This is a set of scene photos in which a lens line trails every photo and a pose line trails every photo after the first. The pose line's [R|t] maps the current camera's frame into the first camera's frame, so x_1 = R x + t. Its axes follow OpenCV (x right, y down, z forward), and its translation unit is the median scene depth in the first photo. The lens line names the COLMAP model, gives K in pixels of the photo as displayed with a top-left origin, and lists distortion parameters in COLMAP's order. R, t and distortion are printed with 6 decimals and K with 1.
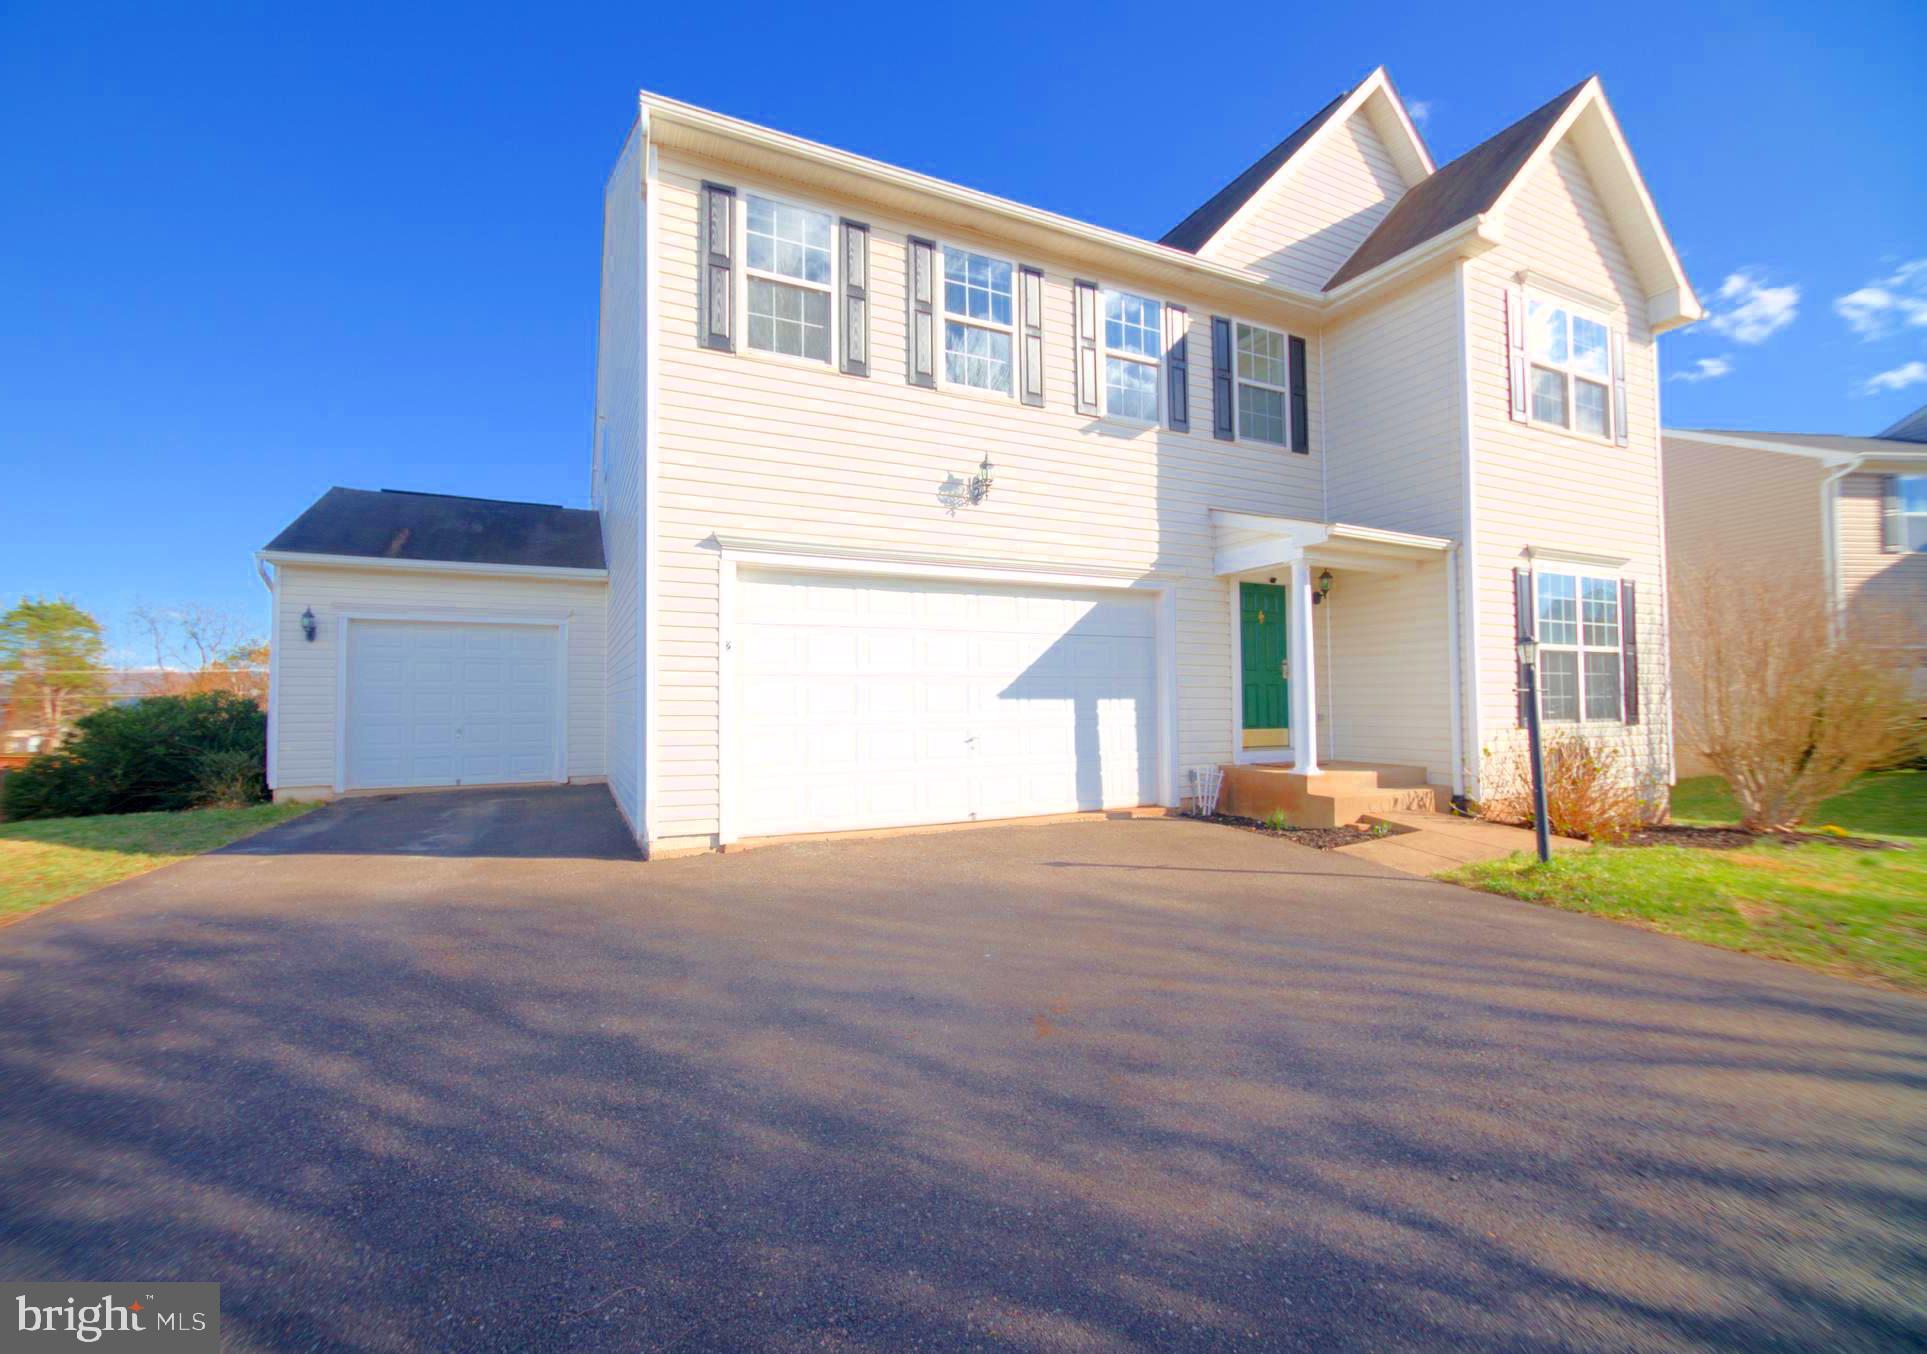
lens RADIAL K [[817.8, 0, 963.5], [0, 817.8, 677.0], [0, 0, 1]] dist [-0.001341, -0.000059]
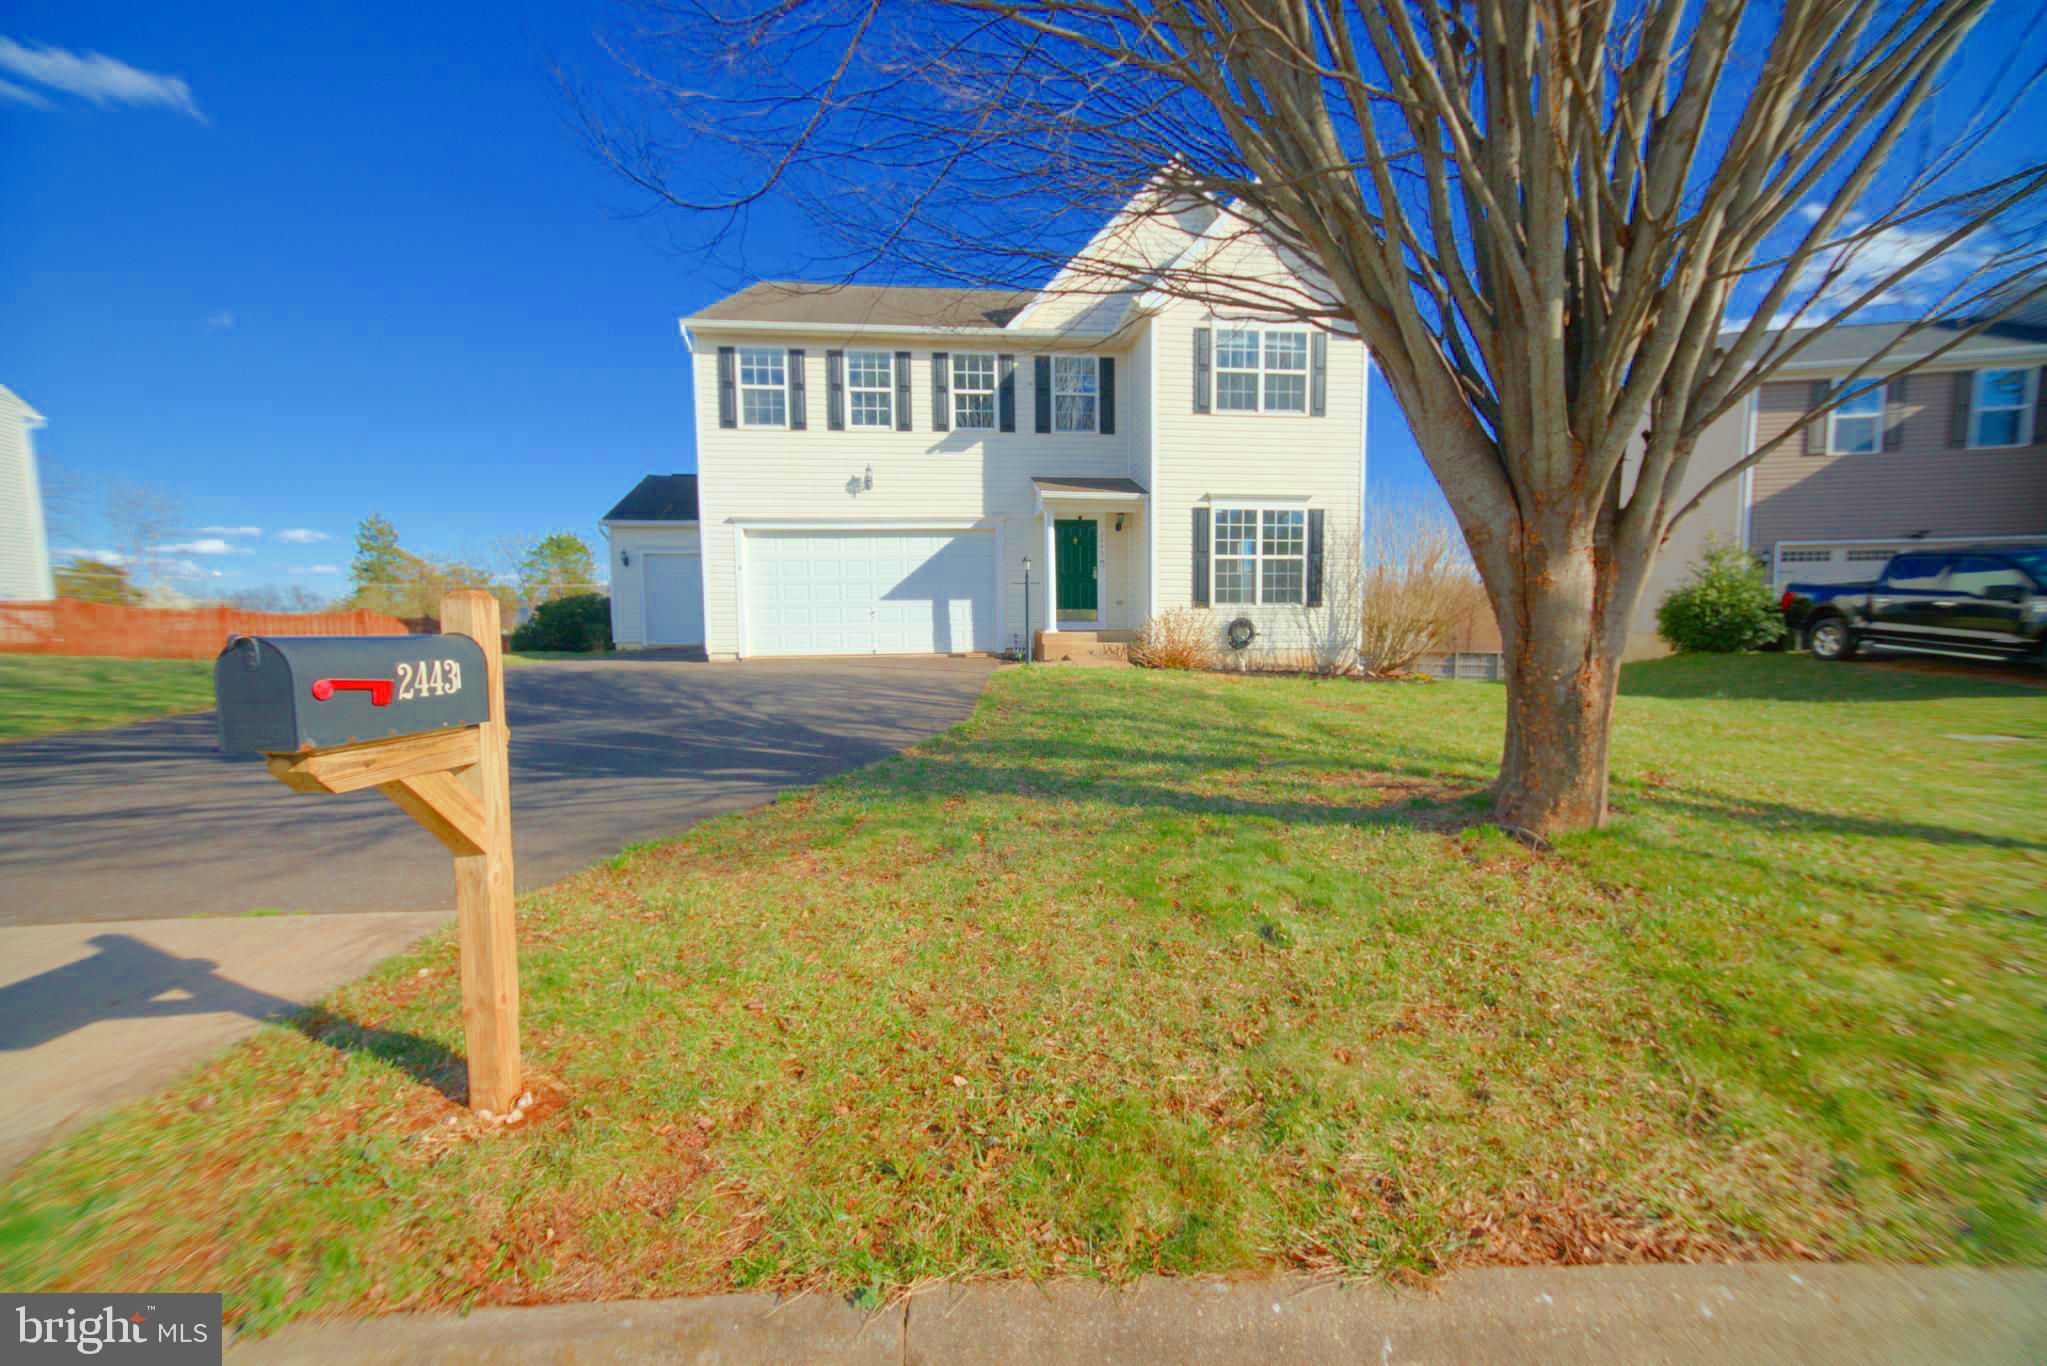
lens RADIAL K [[799.3, 0, 1038.2], [0, 799.3, 681.7], [0, 0, 1]] dist [-0.006651, 0.000377]
pose [[0.950104, 0.026319, -0.310822, 0.898505], [0.012071, 0.992586, 0.120946, 0.011745], [0.311700, -0.118663, 0.942742, -0.631020]]
